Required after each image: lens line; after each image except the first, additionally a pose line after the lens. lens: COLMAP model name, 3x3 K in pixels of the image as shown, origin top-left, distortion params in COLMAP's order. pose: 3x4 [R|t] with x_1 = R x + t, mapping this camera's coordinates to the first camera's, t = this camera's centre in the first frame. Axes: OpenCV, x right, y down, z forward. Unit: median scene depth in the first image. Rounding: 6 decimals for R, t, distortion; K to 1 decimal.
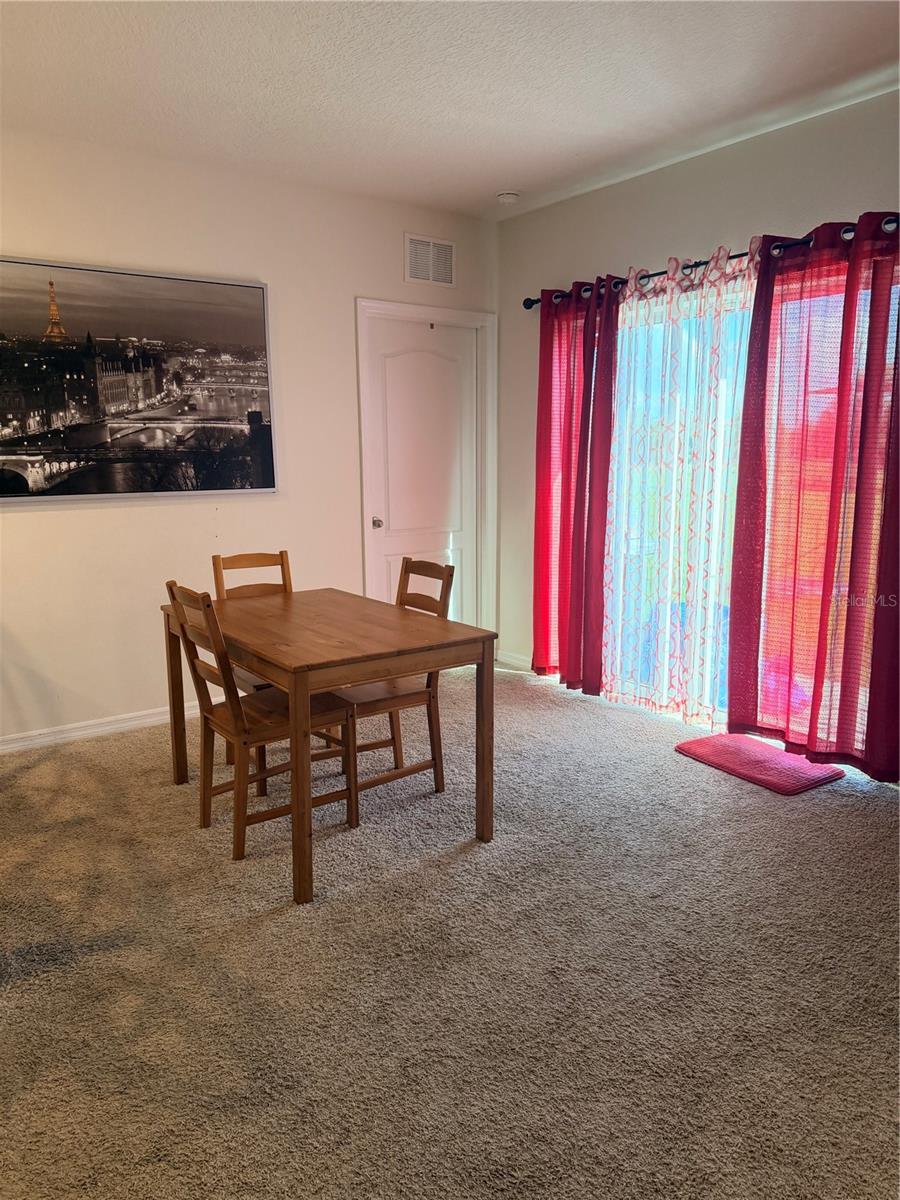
lens RADIAL K [[846.7, 0, 450.0], [0, 846.7, 600.0], [0, 0, 1]] dist [0.119514, -0.293443]
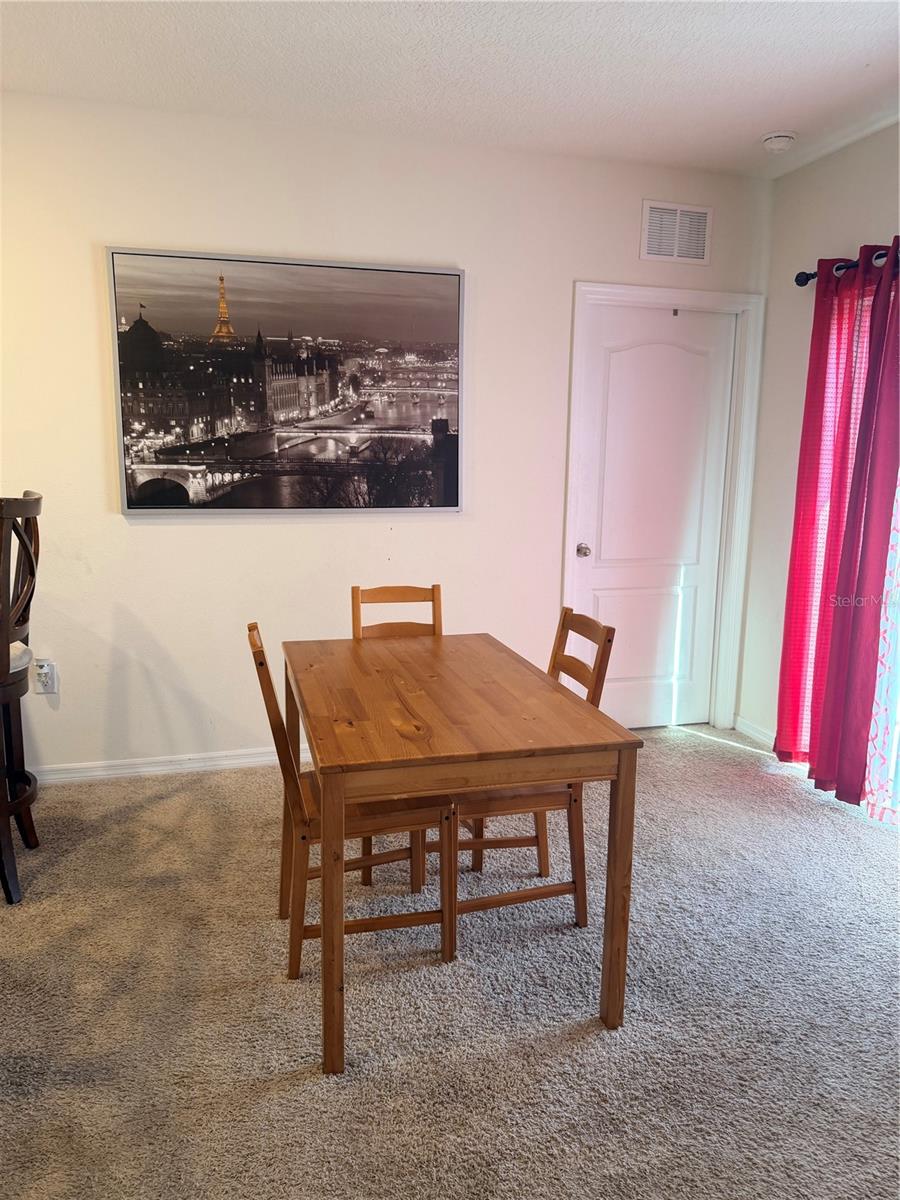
lens RADIAL K [[849.7, 0, 450.0], [0, 849.7, 600.0], [0, 0, 1]] dist [0.081984, -0.139326]
pose [[0.935288, 0.078973, -0.344963, 0.102931], [-0.080408, 0.996710, 0.010171, -0.051374], [0.344632, 0.018225, 0.938561, 0.210017]]
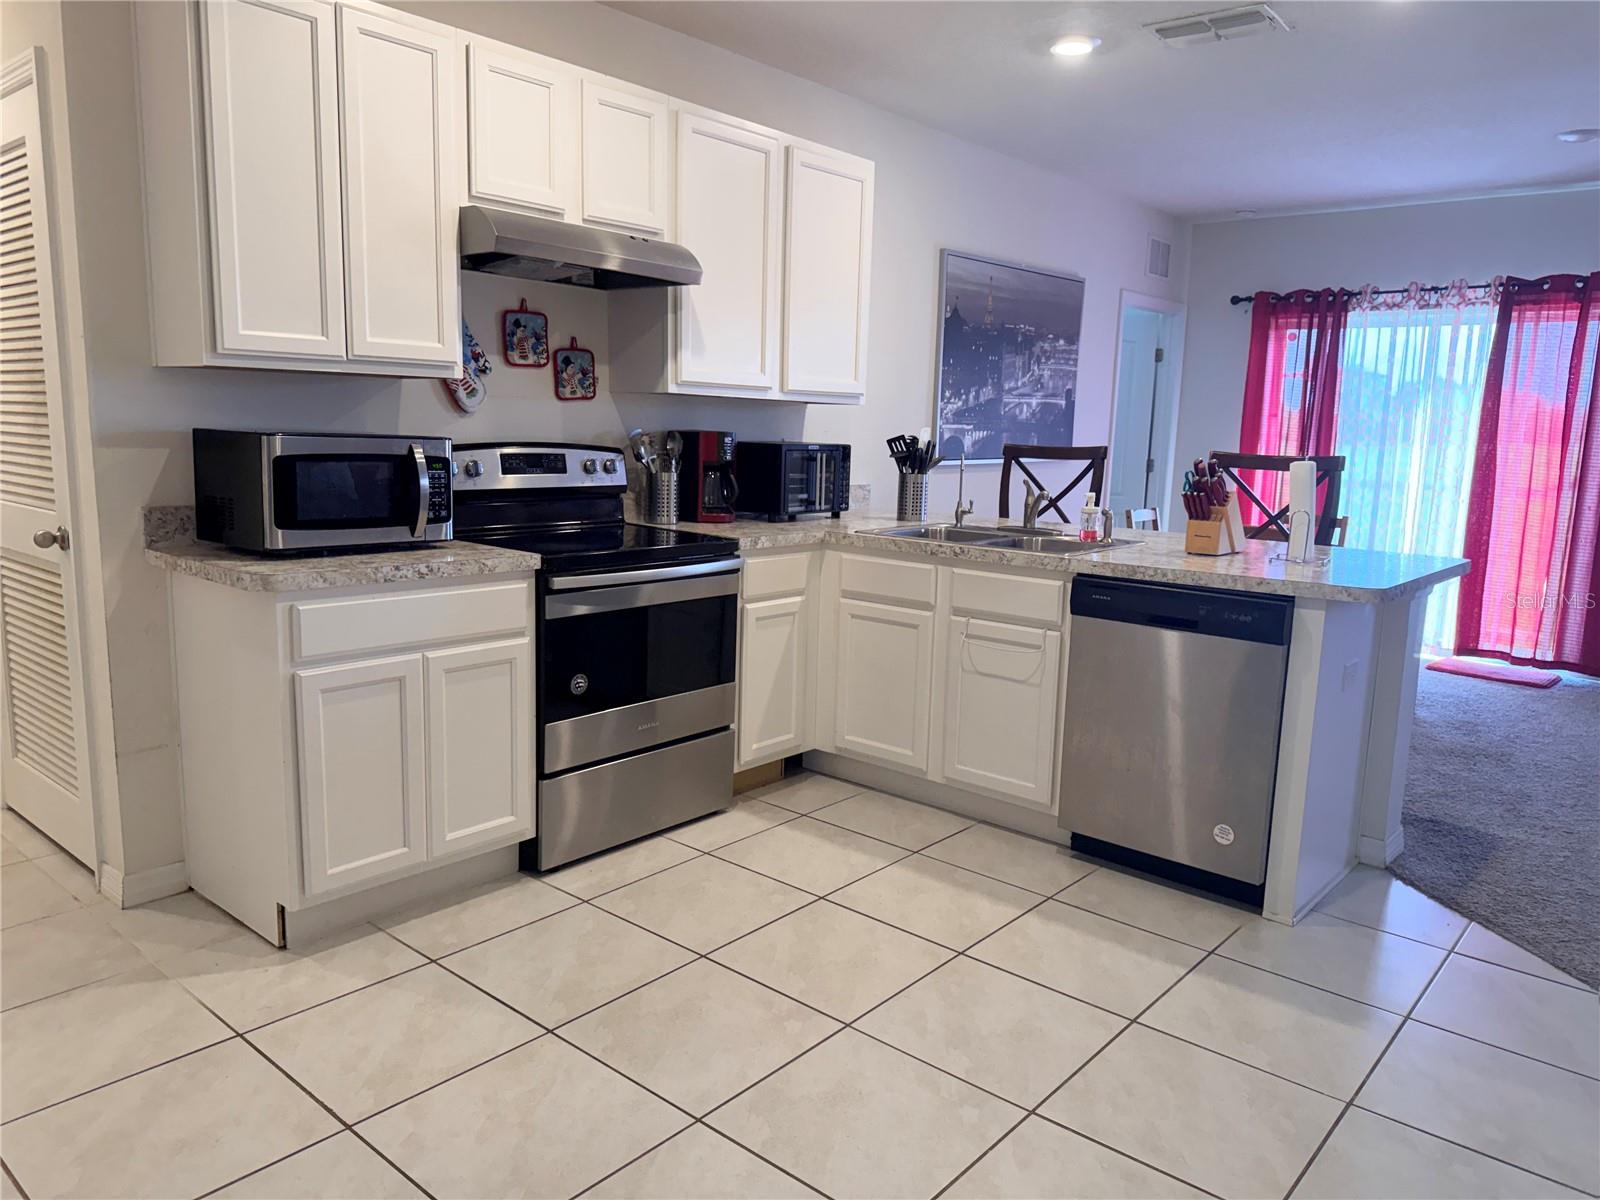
lens RADIAL K [[1114.2, 0, 800.0], [0, 1114.2, 600.0], [0, 0, 1]] dist [0.079914, -0.098265]
pose [[0.969571, -0.006899, 0.244712, -1.034459], [0.007055, 0.999975, 0.000242, 0.064415], [-0.244708, 0.001492, 0.969596, -0.401253]]
